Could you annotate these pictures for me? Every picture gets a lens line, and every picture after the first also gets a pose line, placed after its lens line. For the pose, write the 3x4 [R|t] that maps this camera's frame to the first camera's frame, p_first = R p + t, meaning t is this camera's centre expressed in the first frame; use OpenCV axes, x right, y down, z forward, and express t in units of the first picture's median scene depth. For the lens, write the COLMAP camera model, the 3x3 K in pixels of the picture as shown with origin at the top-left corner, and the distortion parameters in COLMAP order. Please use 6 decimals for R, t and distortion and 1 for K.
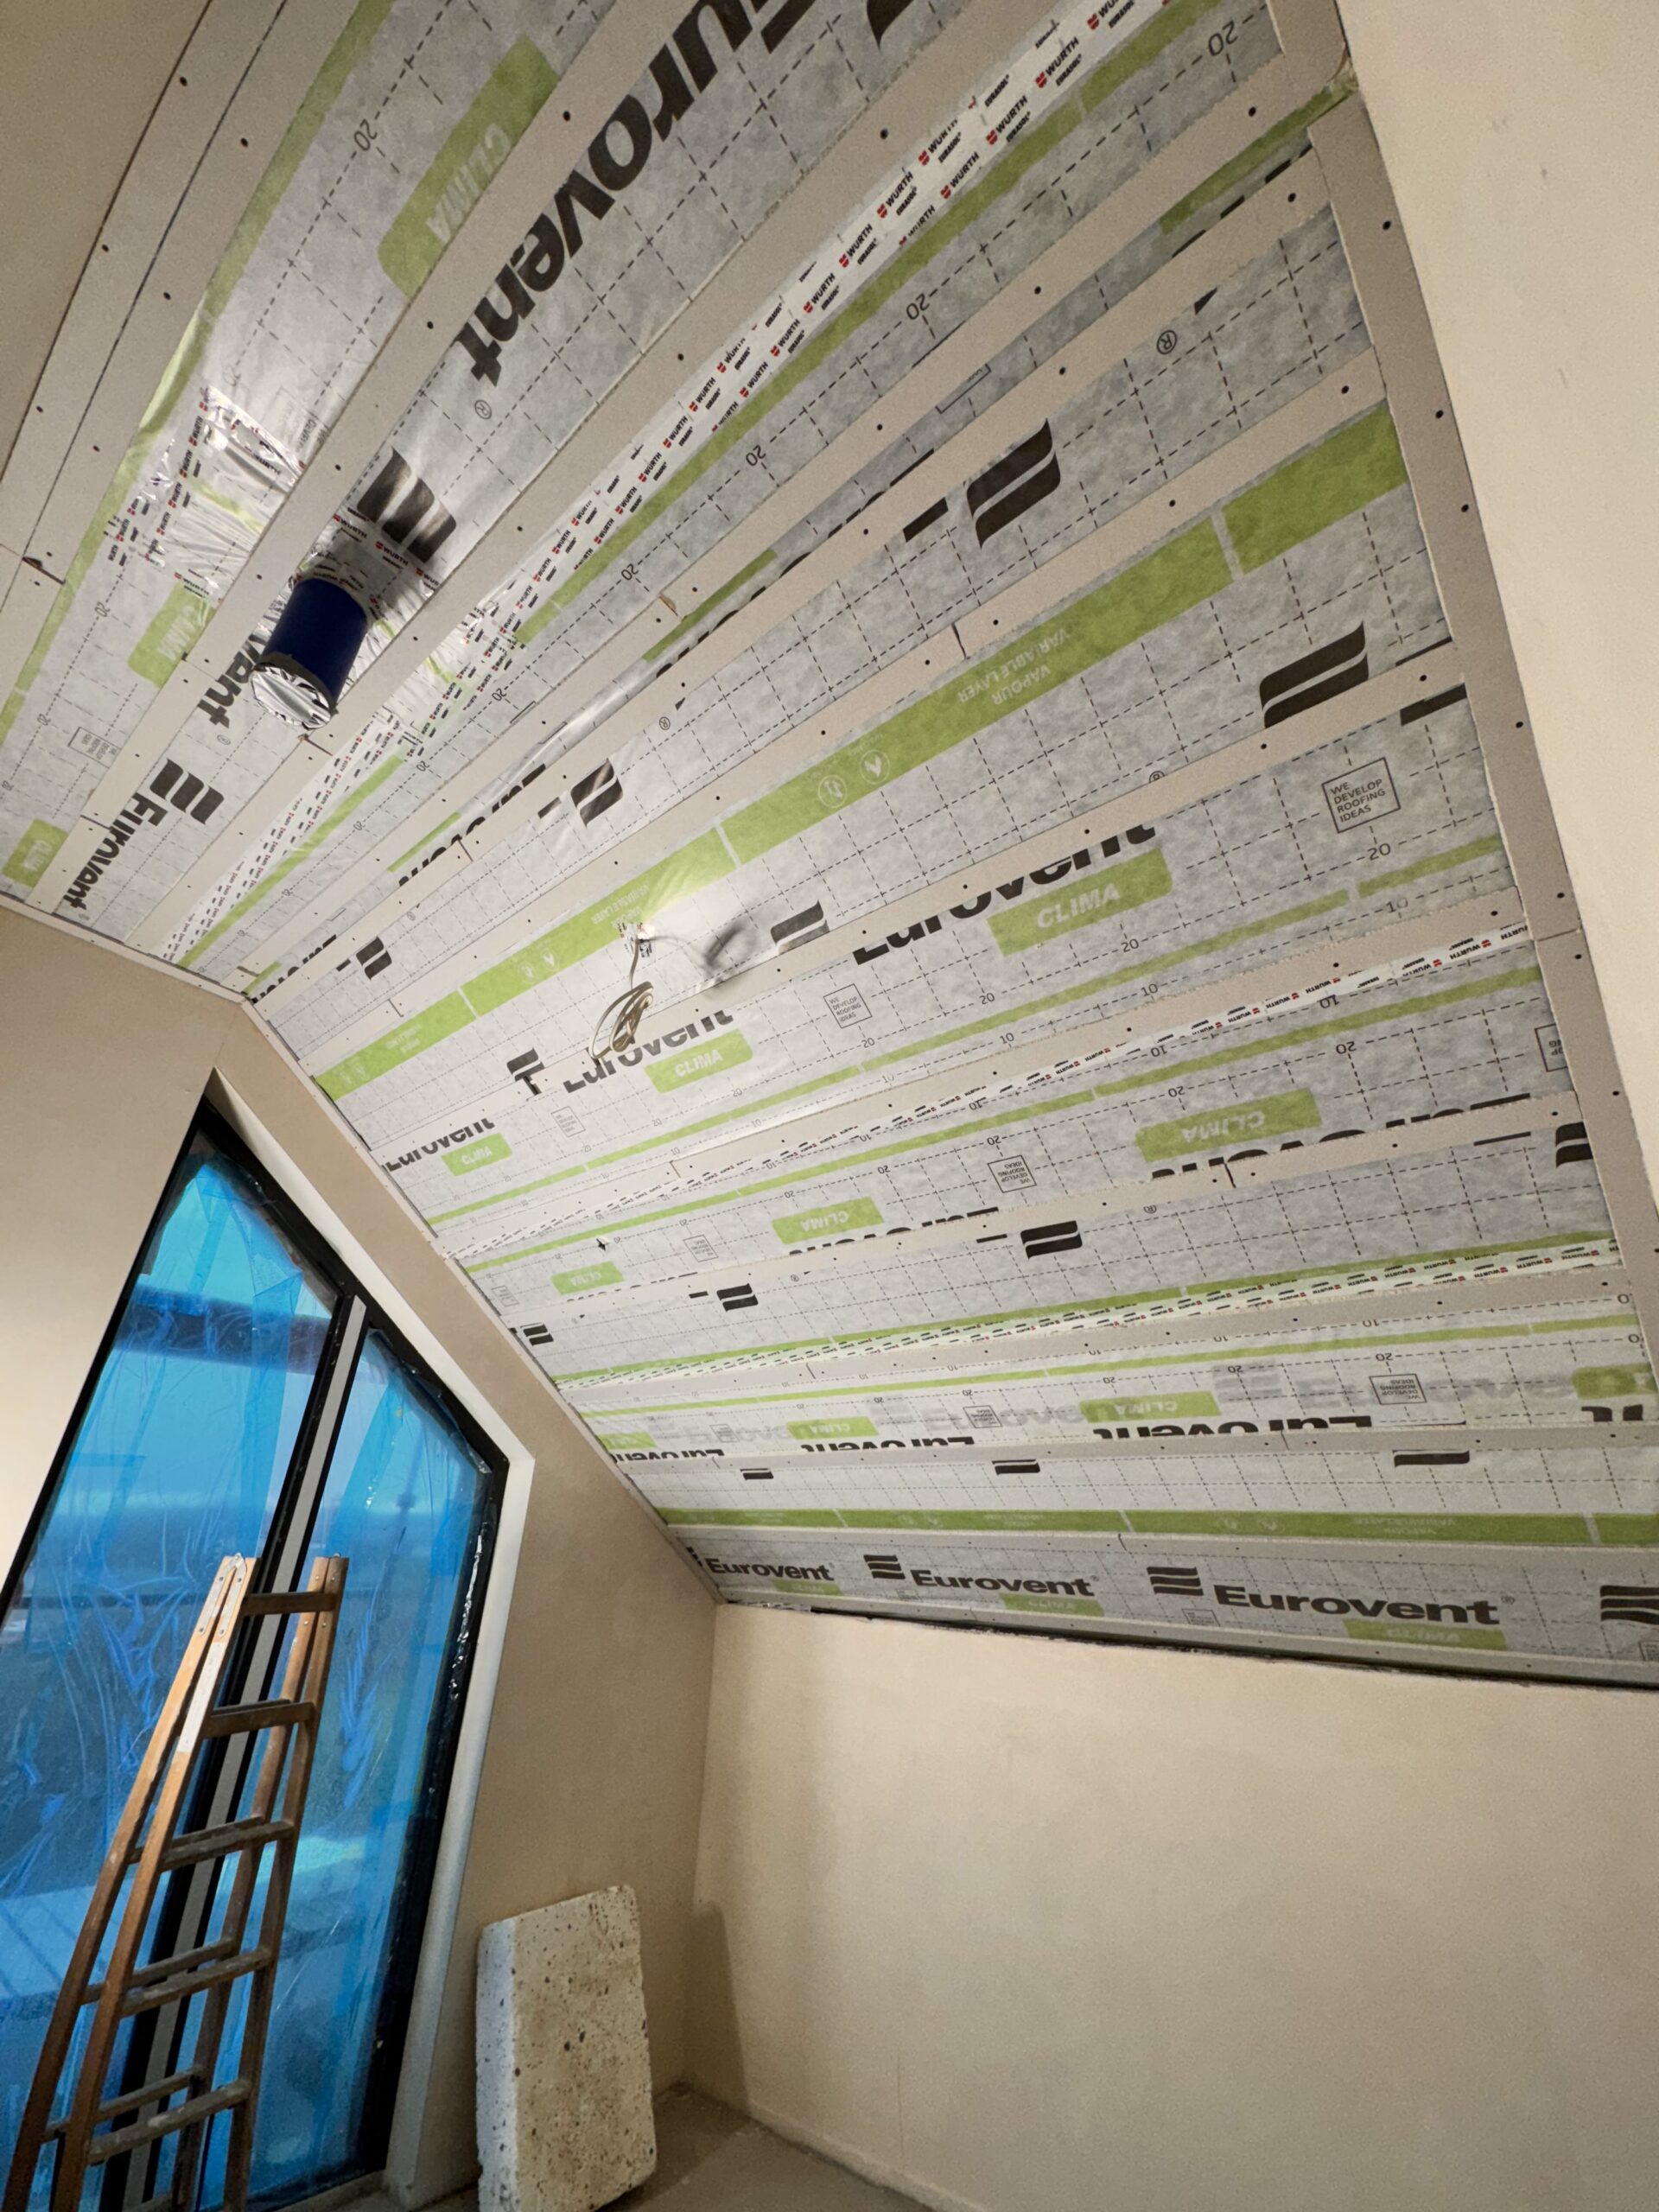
lens RADIAL K [[888.6, 0, 828.8], [0, 888.6, 1092.2], [0, 0, 1]] dist [0.005980, -0.000854]
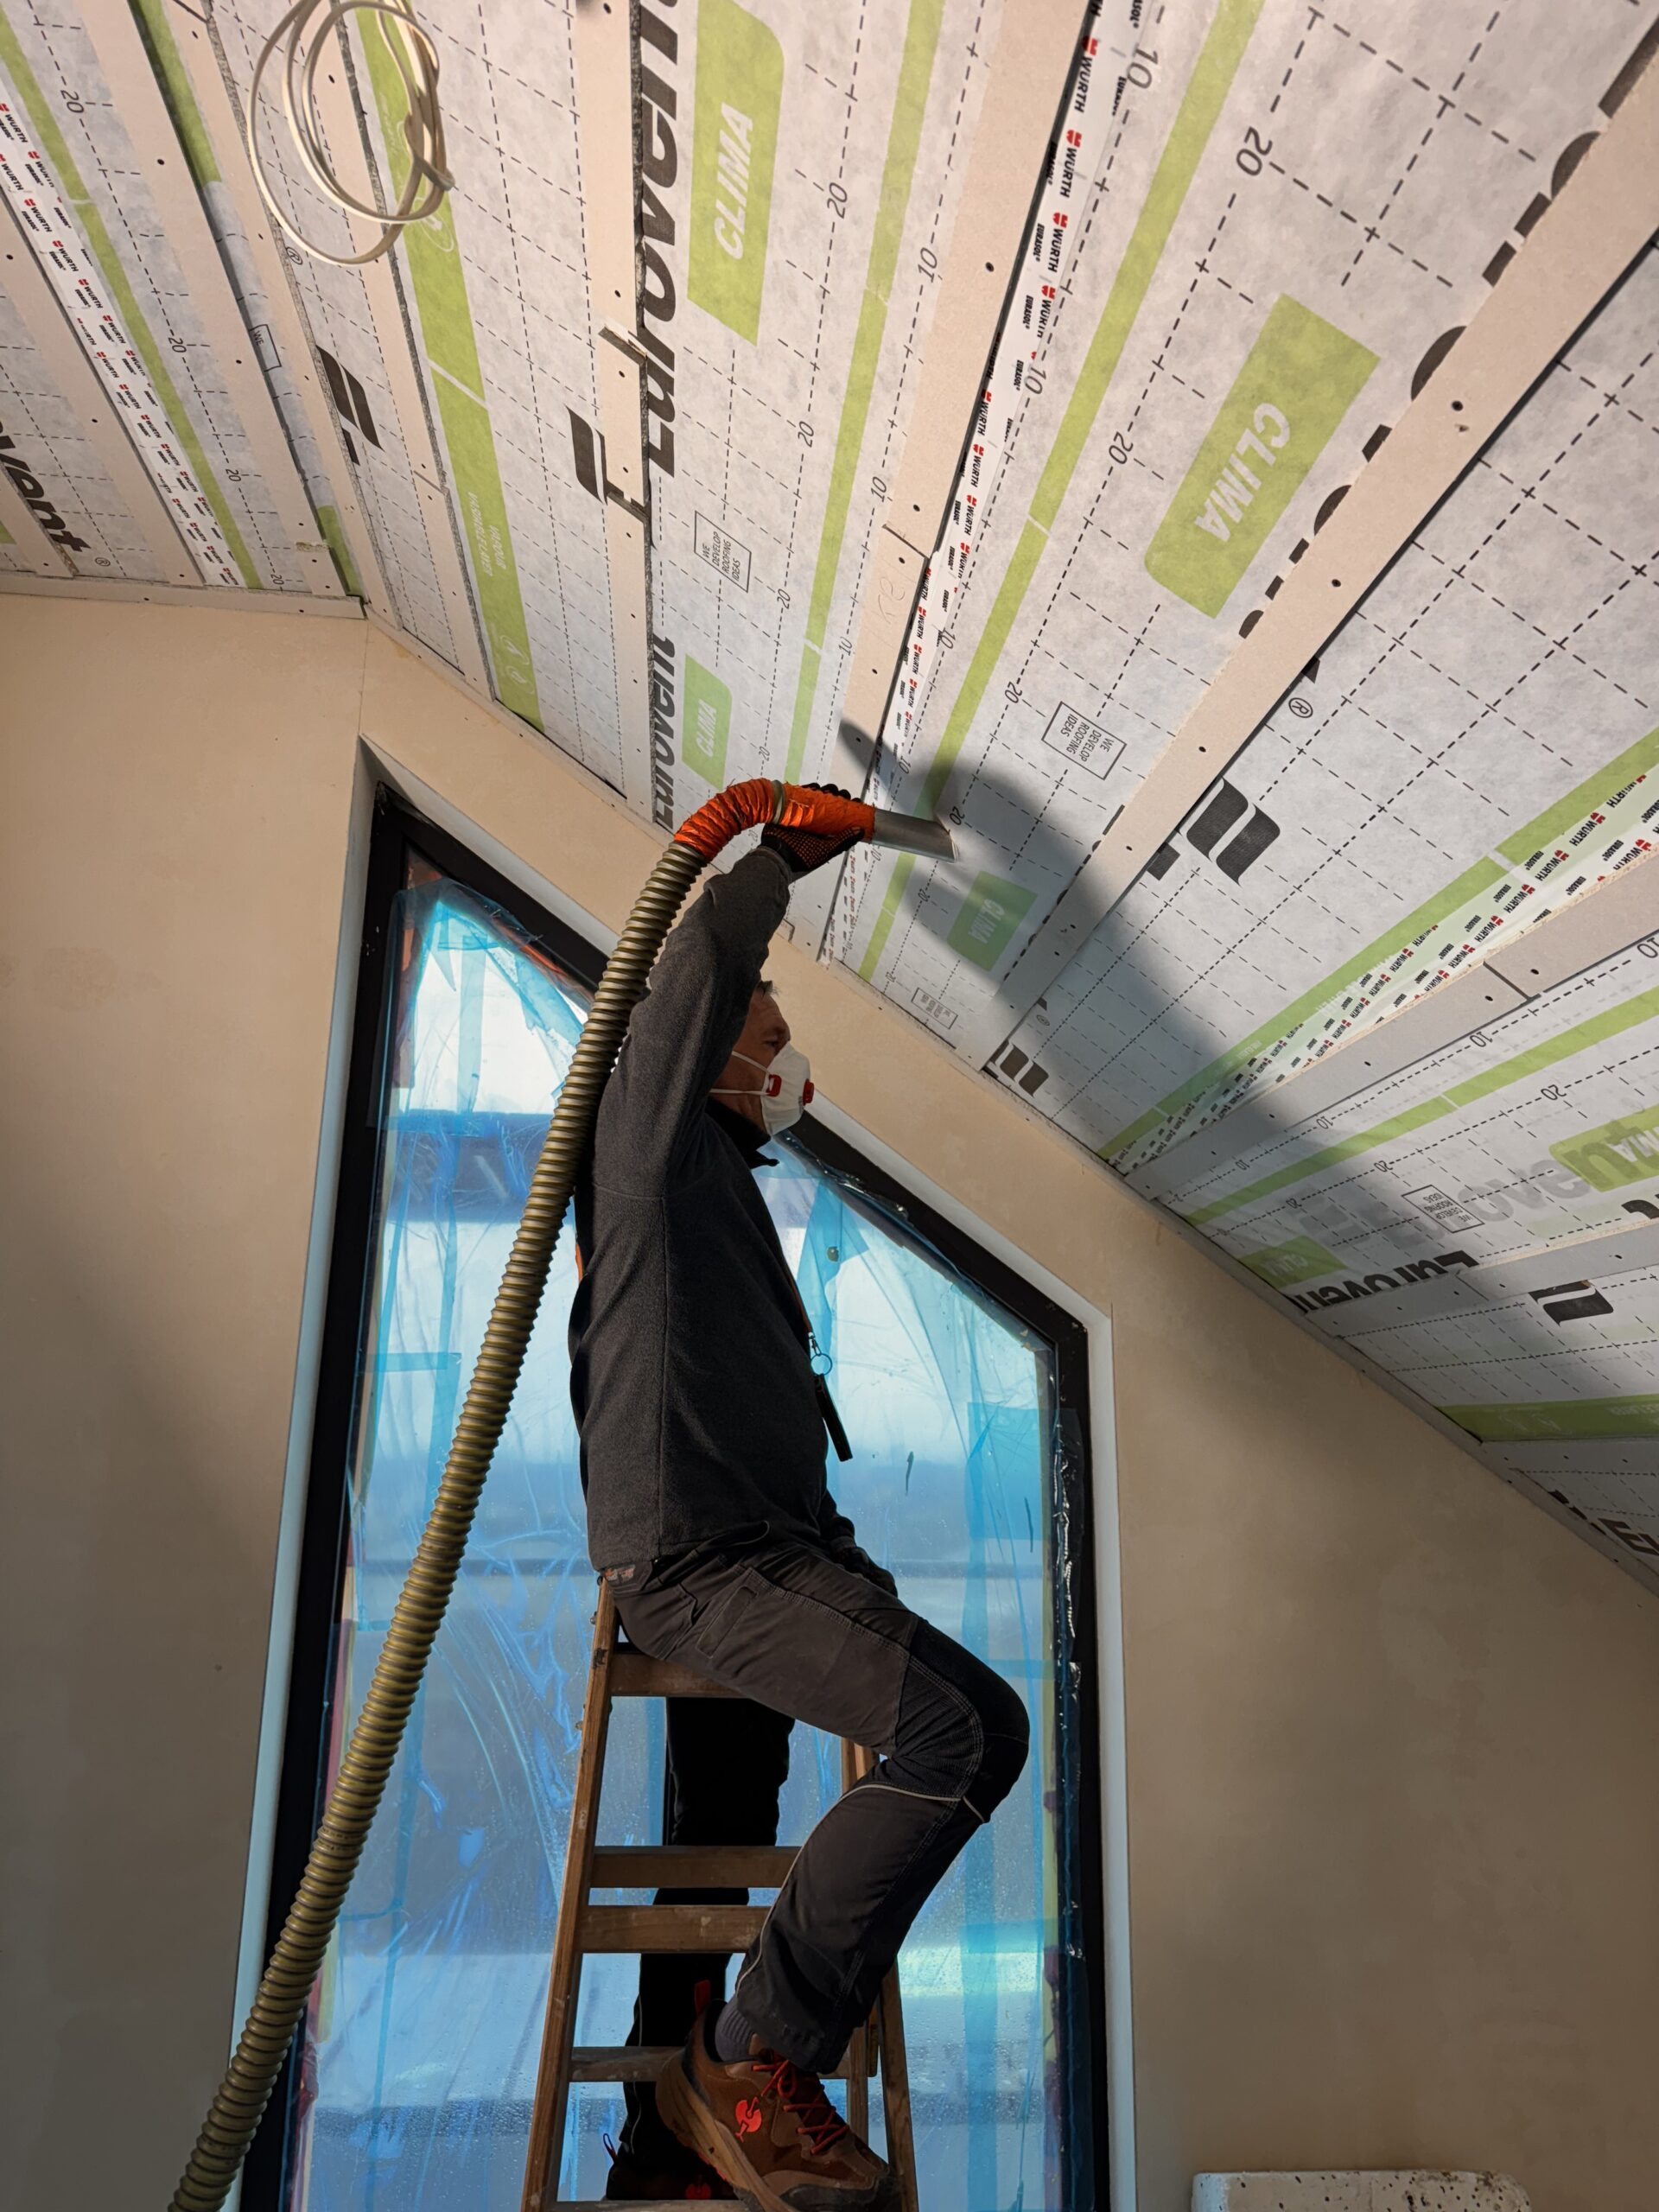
lens RADIAL K [[1574.5, 0, 818.2], [0, 1574.5, 1105.3], [0, 0, 1]] dist [0.045818, -0.046504]
pose [[0.702371, -0.184303, -0.687537, 0.206784], [0.324135, 0.942756, 0.078410, 0.234082], [0.633728, -0.277927, 0.721904, 0.401706]]
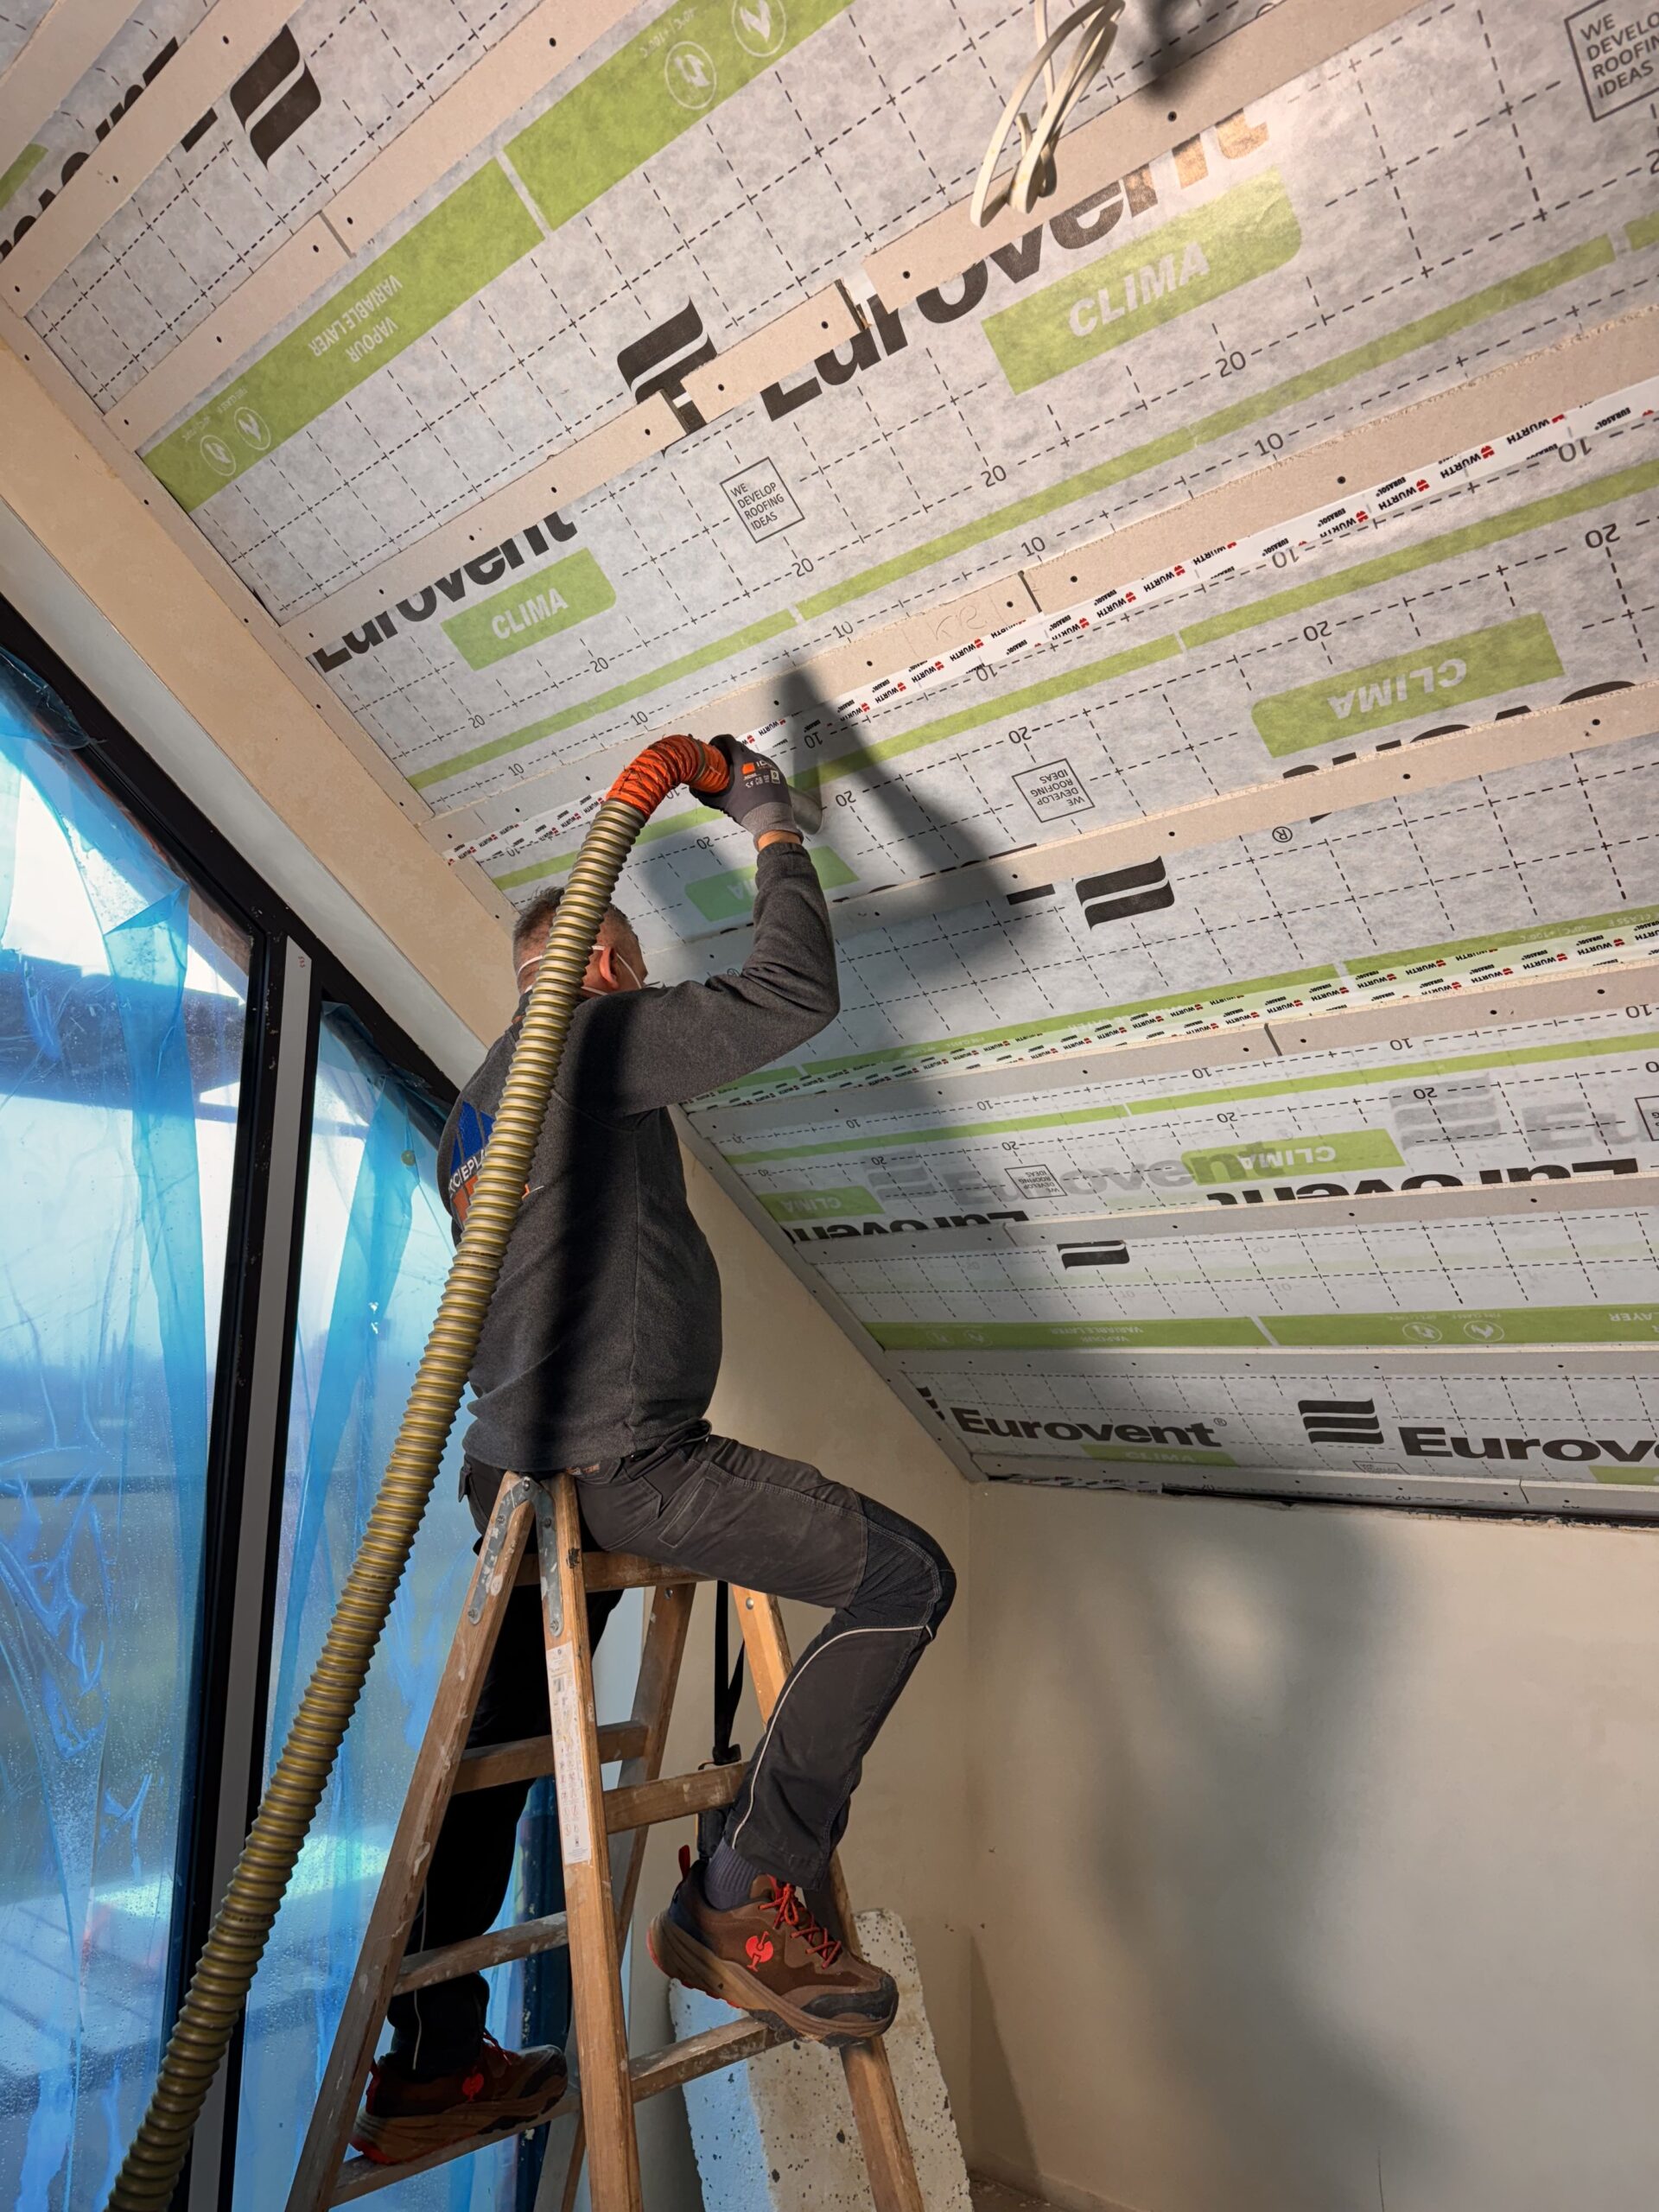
lens RADIAL K [[1574.5, 0, 832.0], [0, 1574.5, 1104.4], [0, 0, 1]] dist [0.045818, -0.046504]
pose [[0.998490, -0.029002, -0.046665, -0.226964], [0.040886, 0.959570, 0.278484, 0.101181], [0.036702, -0.279971, 0.959307, 0.165358]]
